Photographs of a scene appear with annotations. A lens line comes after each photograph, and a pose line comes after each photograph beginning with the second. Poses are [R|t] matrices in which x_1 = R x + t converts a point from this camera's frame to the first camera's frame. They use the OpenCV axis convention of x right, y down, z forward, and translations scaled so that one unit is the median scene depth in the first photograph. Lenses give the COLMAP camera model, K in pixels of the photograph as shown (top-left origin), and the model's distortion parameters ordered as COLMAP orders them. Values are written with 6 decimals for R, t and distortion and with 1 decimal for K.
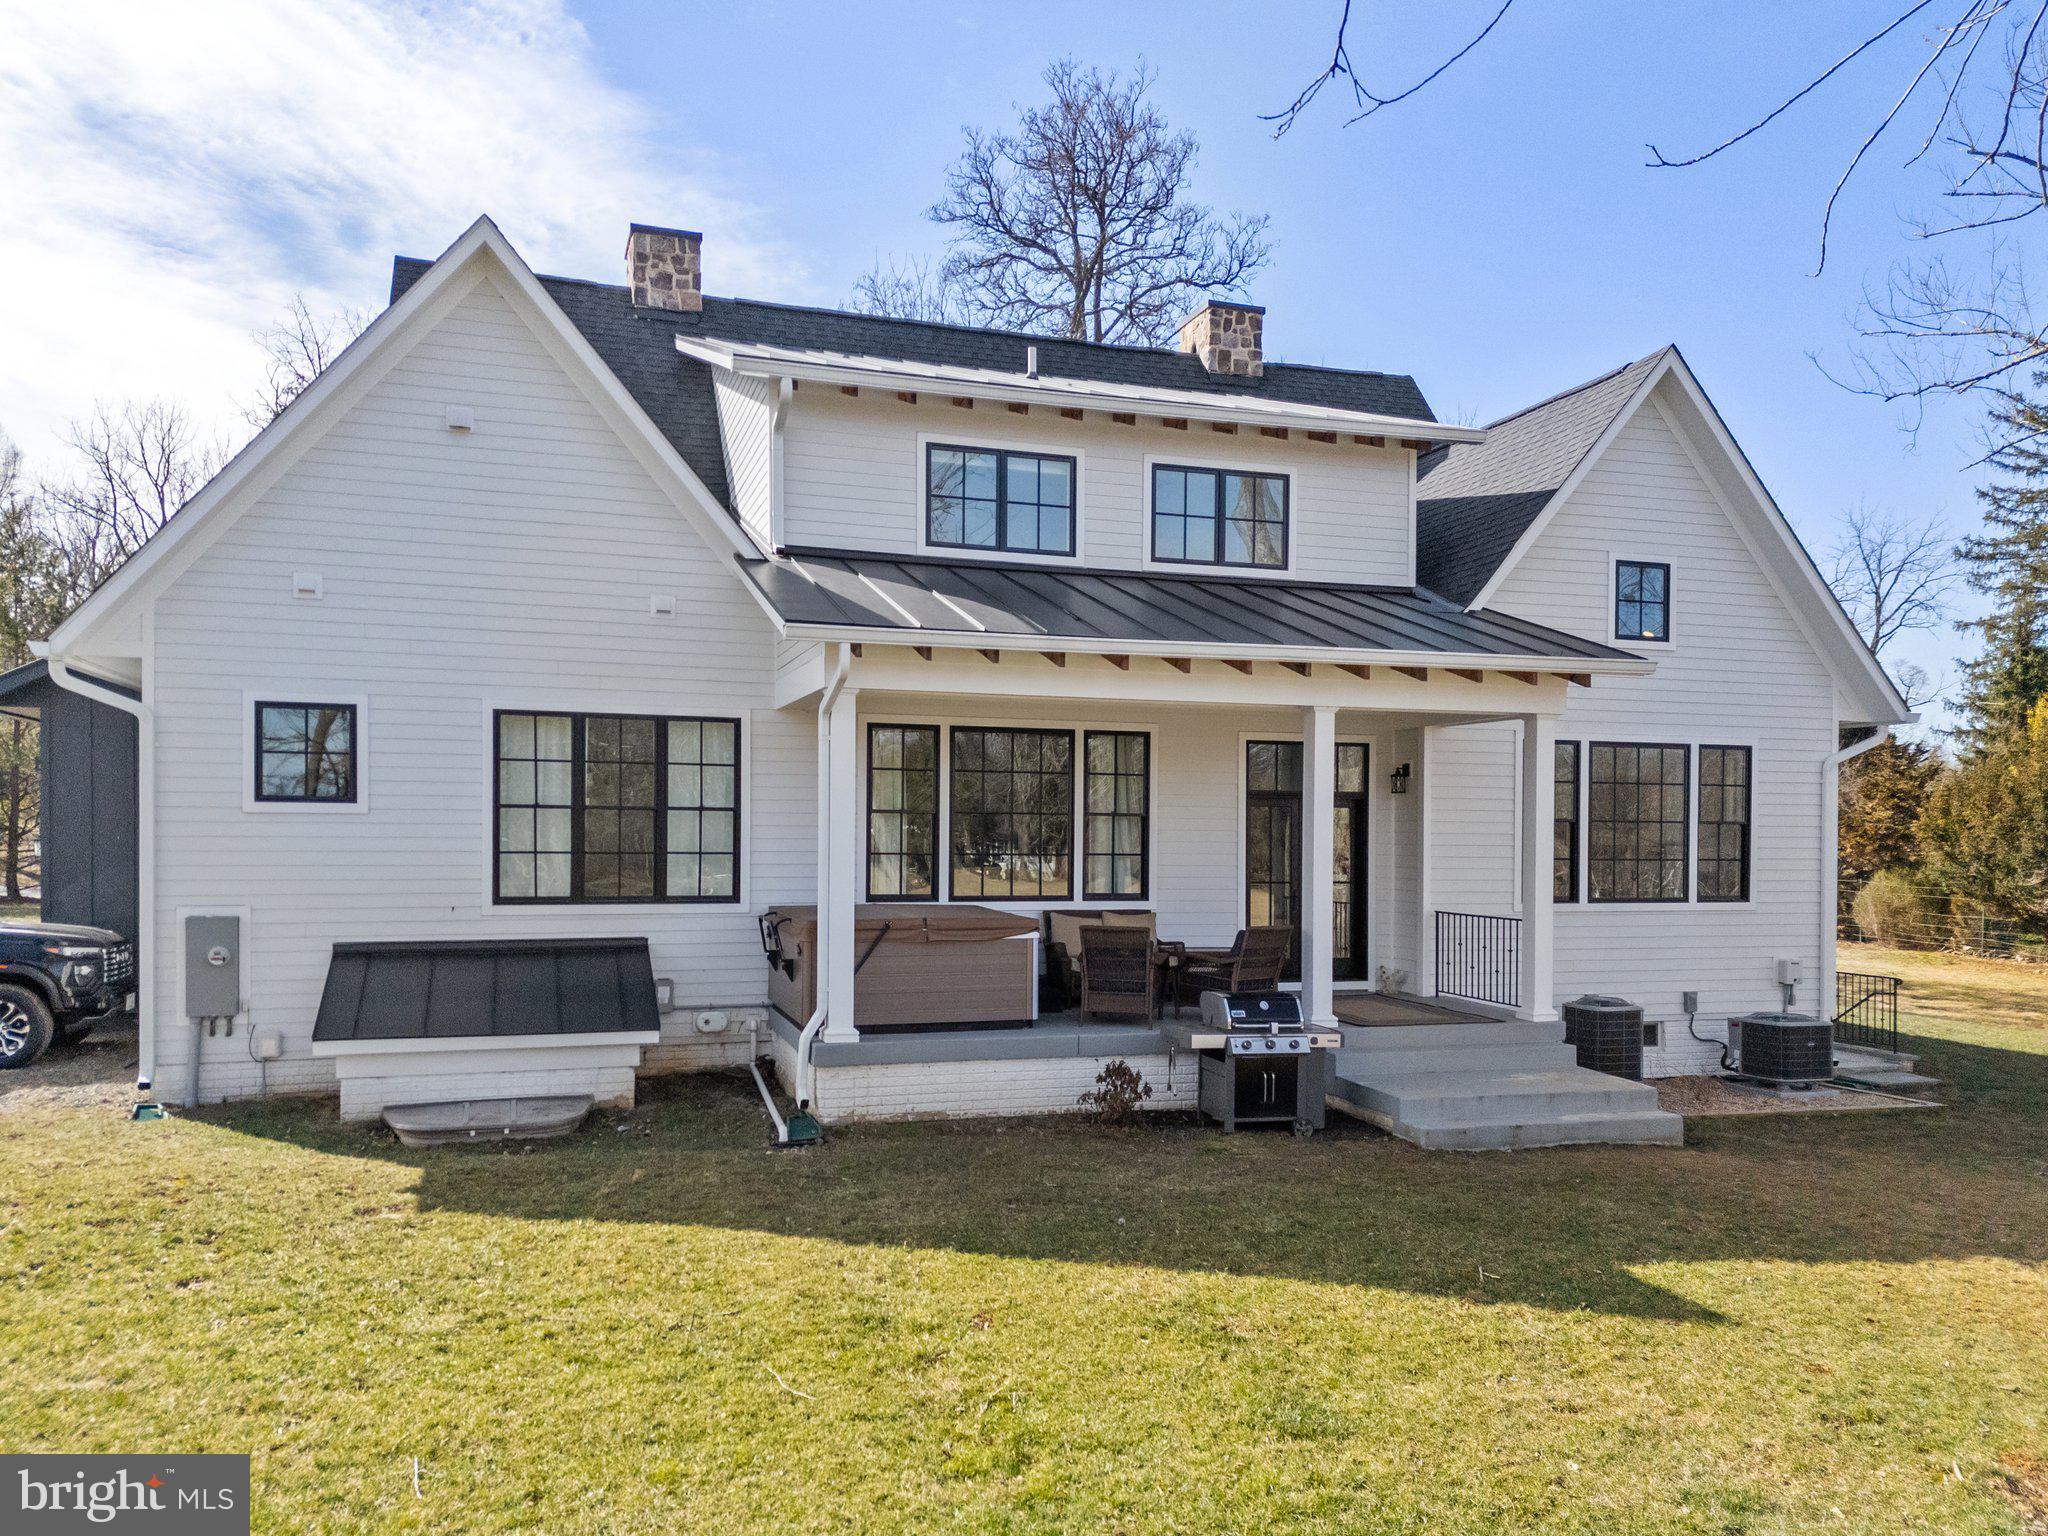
lens RADIAL K [[1546.1, 0, 1024.0], [0, 1546.1, 768.0], [0, 0, 1]] dist [0.176042, -0.447489]
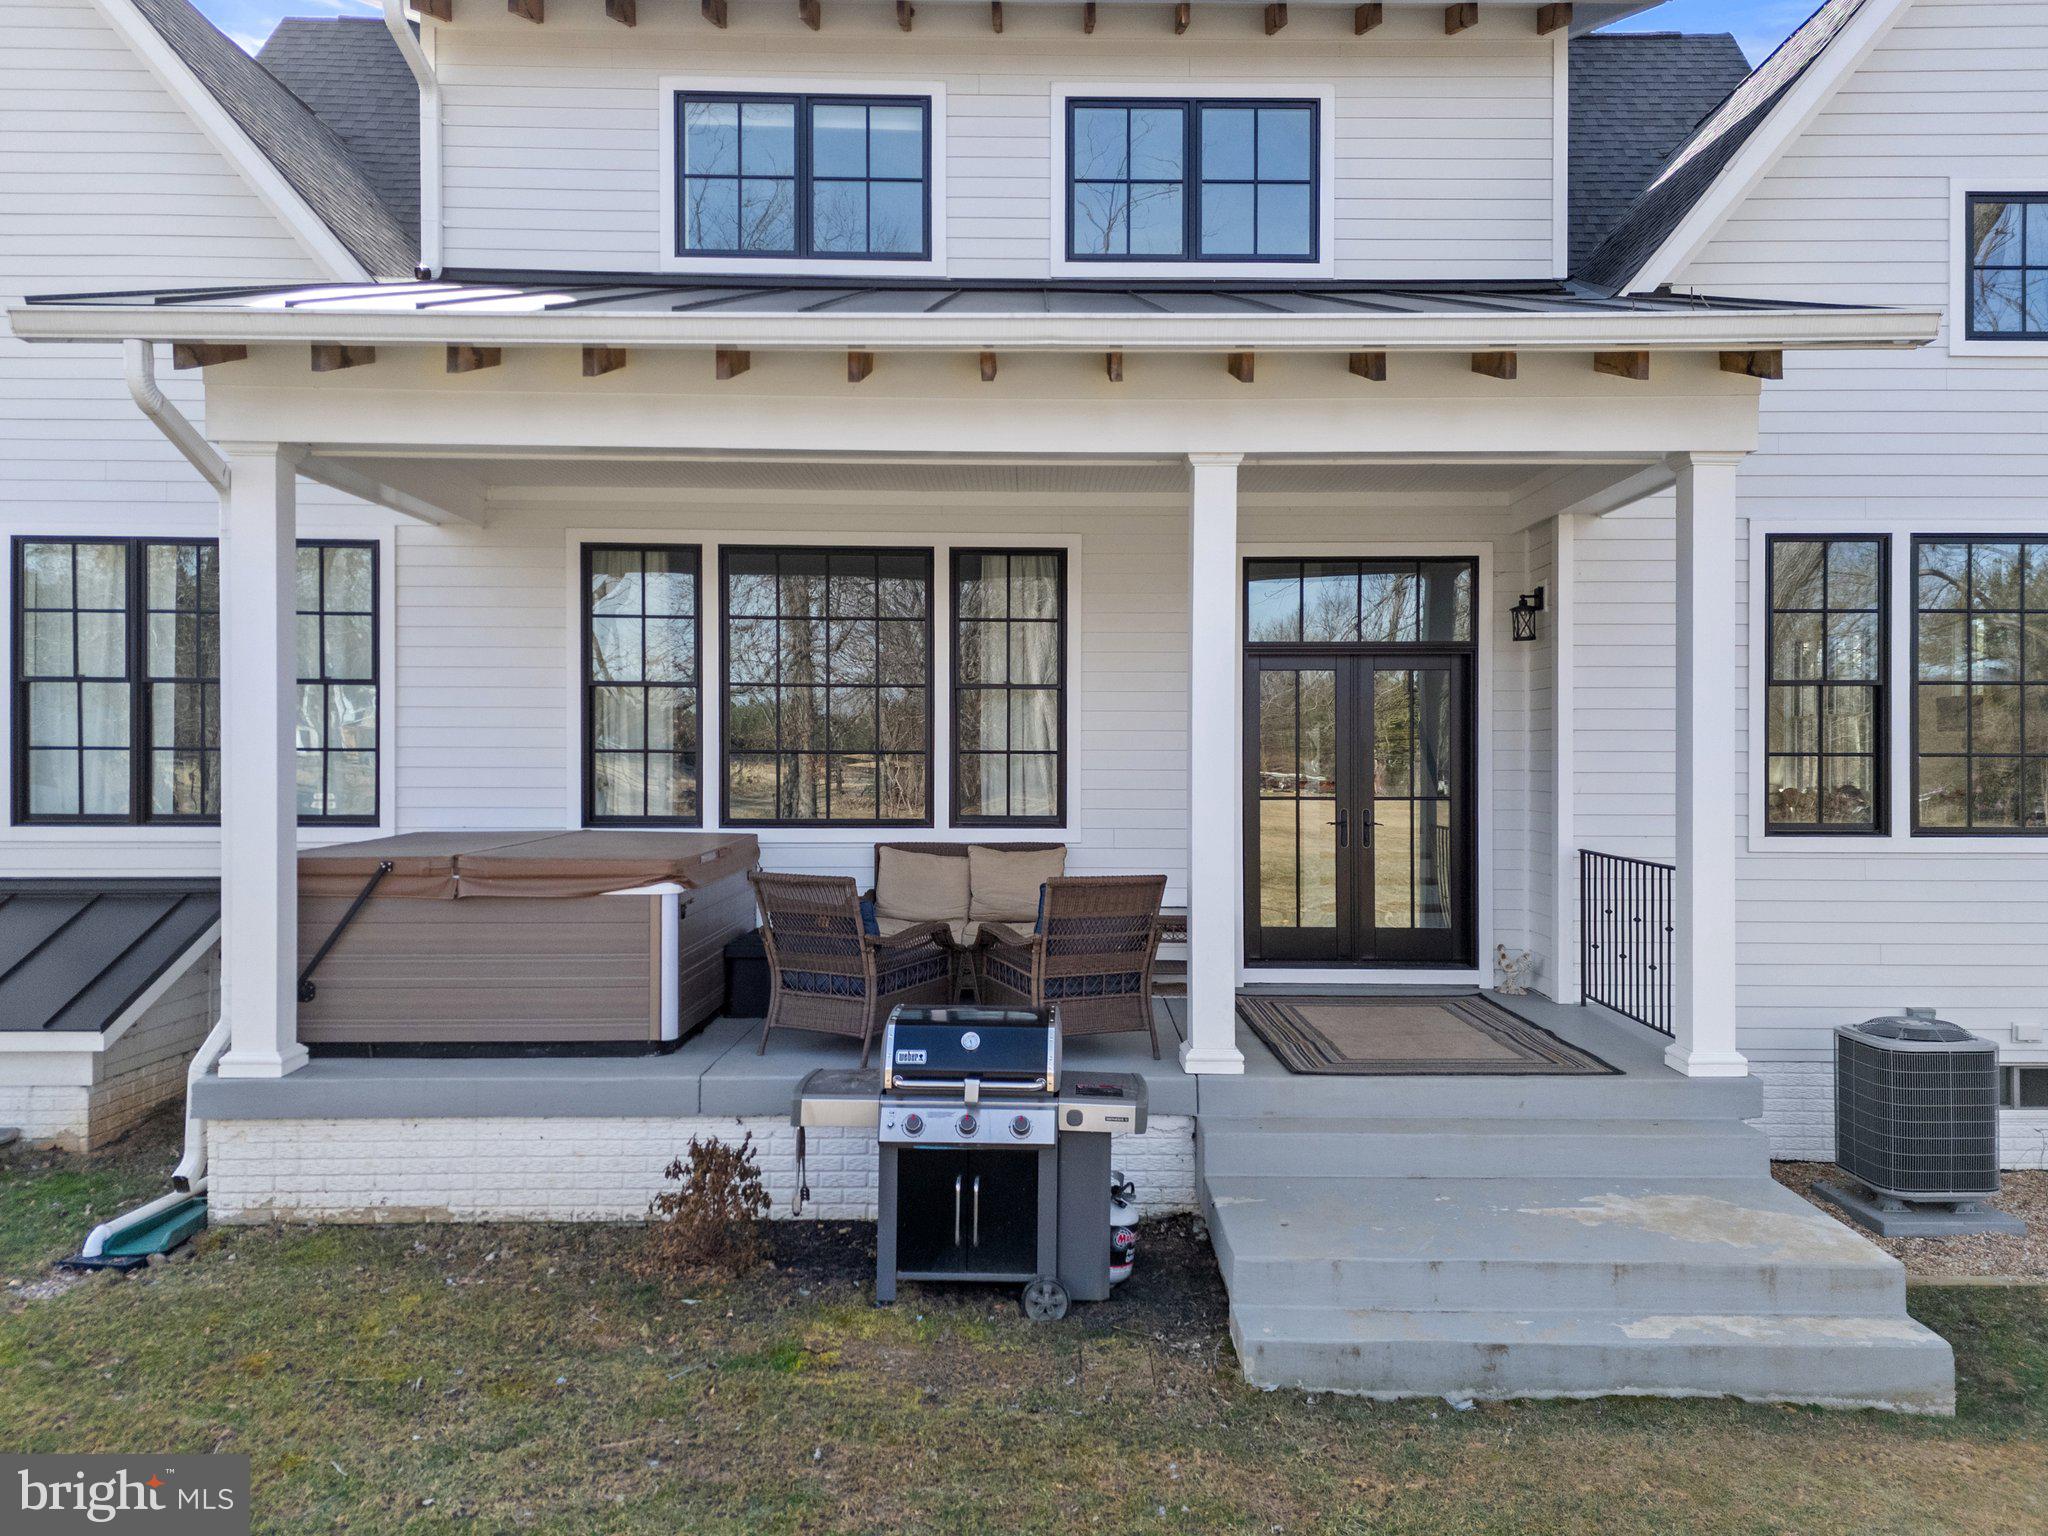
lens RADIAL K [[1577.2, 0, 1026.6], [0, 1577.2, 706.5], [0, 0, 1]] dist [0.092004, -0.113374]
pose [[0.953833, -0.016313, -0.299893, 0.304975], [0.018841, 0.999807, 0.005539, 0.042505], [0.299745, -0.010933, 0.953957, 0.503209]]
